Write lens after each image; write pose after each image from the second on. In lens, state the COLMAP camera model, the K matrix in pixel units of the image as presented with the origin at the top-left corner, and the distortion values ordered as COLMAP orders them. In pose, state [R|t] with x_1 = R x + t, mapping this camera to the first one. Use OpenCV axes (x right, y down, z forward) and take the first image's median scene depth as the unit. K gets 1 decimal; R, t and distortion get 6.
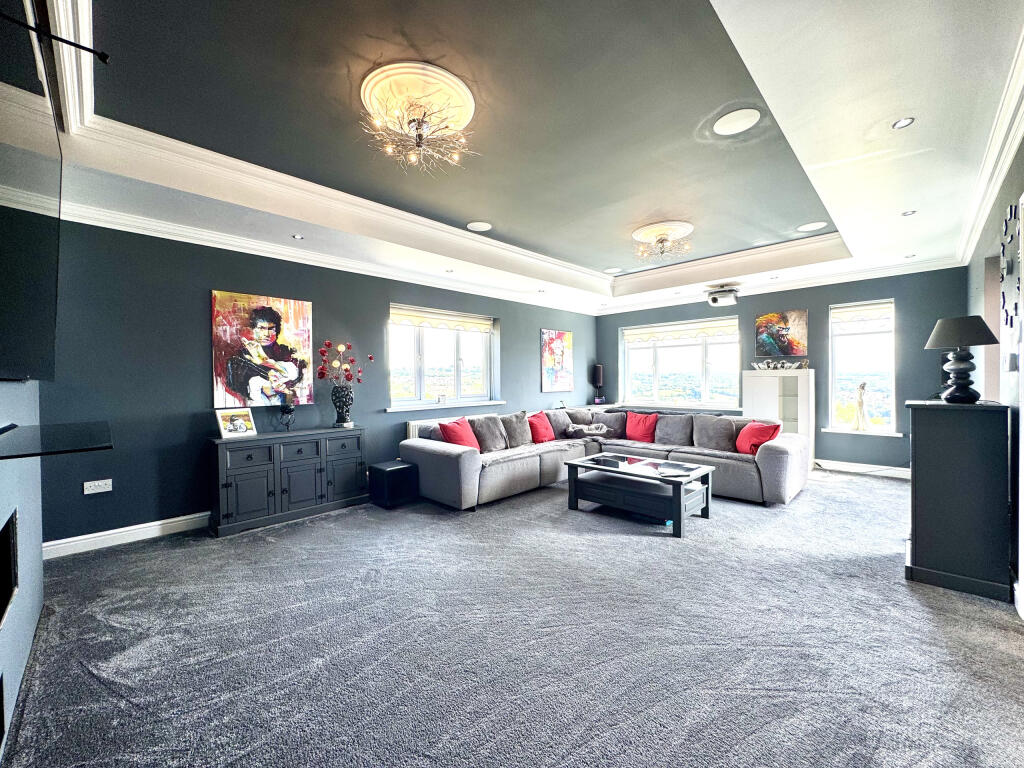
lens RADIAL K [[408.8, 0, 511.9], [0, 408.8, 383.3], [0, 0, 1]] dist [-0.002551, -0.000572]
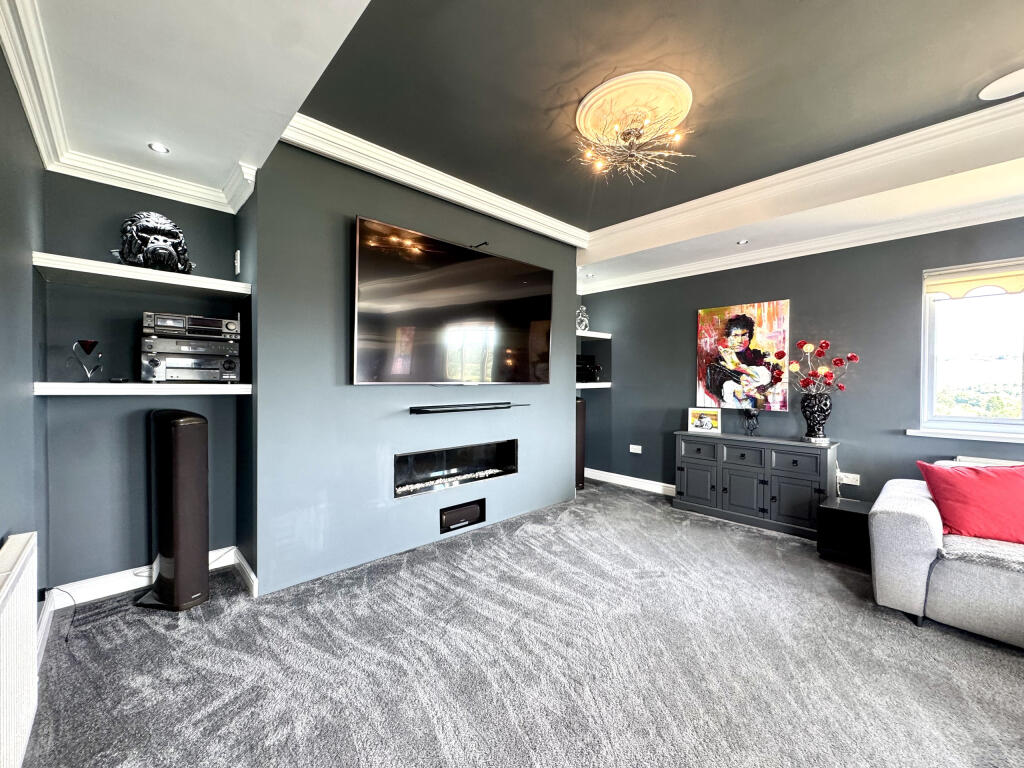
lens RADIAL K [[408.8, 0, 512.3], [0, 408.8, 382.8], [0, 0, 1]] dist [-0.002551, -0.000572]
pose [[-0.025855, 0.020166, -0.999462, 0.477837], [-0.014037, 0.999691, 0.020534, -0.025448], [0.999567, 0.014560, -0.025564, 0.448612]]
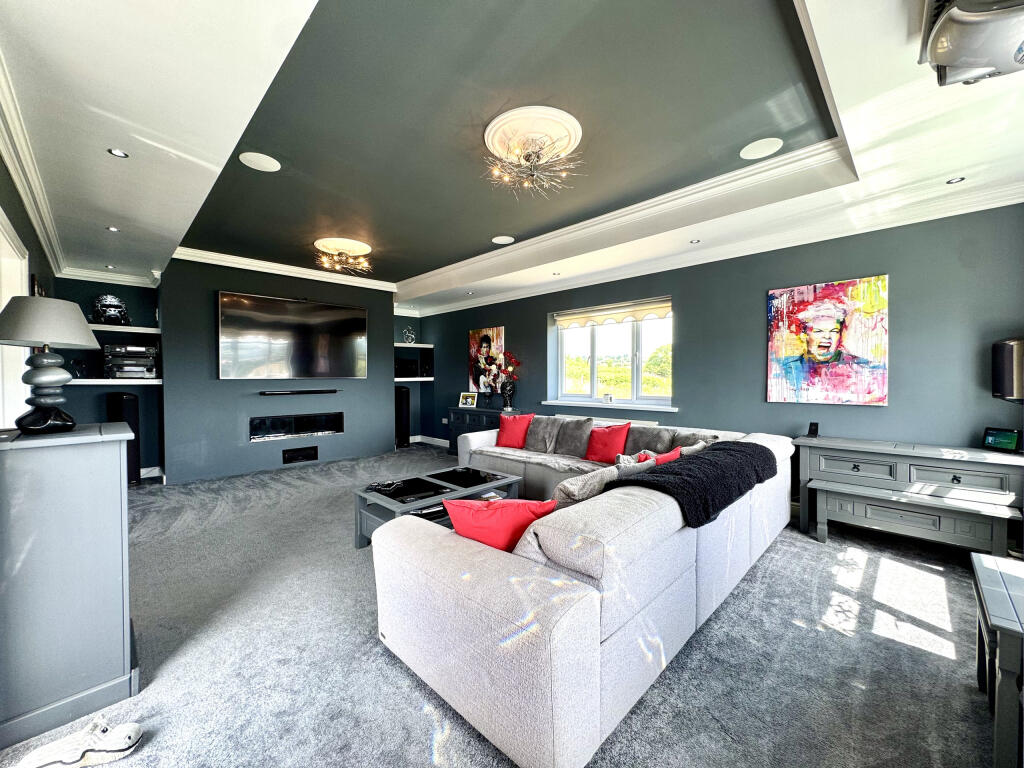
lens RADIAL K [[408.8, 0, 511.8], [0, 408.8, 383.9], [0, 0, 1]] dist [-0.002551, -0.000572]
pose [[0.002542, 0.029406, -0.999564, 1.134459], [-0.003825, 0.999561, 0.029396, -0.031771], [0.999989, 0.003749, 0.002653, 1.122855]]
